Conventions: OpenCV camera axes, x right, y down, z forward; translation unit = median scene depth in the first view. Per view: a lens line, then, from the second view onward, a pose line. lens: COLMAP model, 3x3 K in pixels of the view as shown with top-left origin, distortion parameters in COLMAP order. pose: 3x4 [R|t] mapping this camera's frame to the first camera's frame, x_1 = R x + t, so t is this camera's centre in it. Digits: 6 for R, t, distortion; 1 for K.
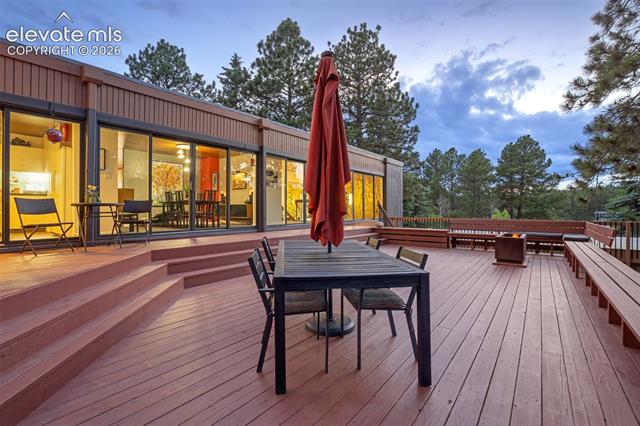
lens RADIAL K [[291.2, 0, 320.8], [0, 291.2, 210.5], [0, 0, 1]] dist [-0.005018, -0.000184]
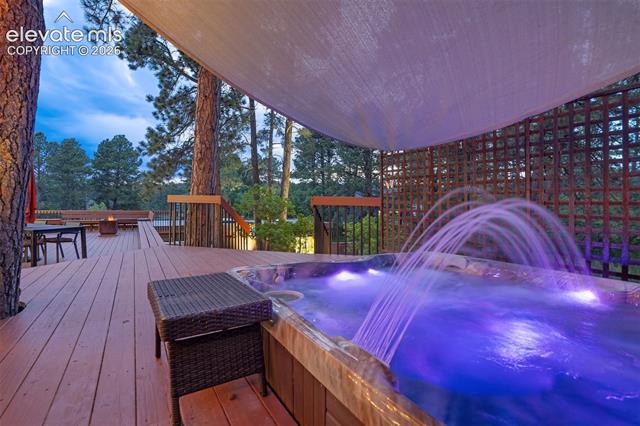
lens RADIAL K [[291.2, 0, 318.2], [0, 291.2, 208.9], [0, 0, 1]] dist [-0.005018, -0.000184]
pose [[0.354185, -0.012544, 0.935091, -0.076569], [-0.011094, 0.999783, 0.017614, -0.003564], [-0.935110, -0.016613, 0.353969, -0.114652]]
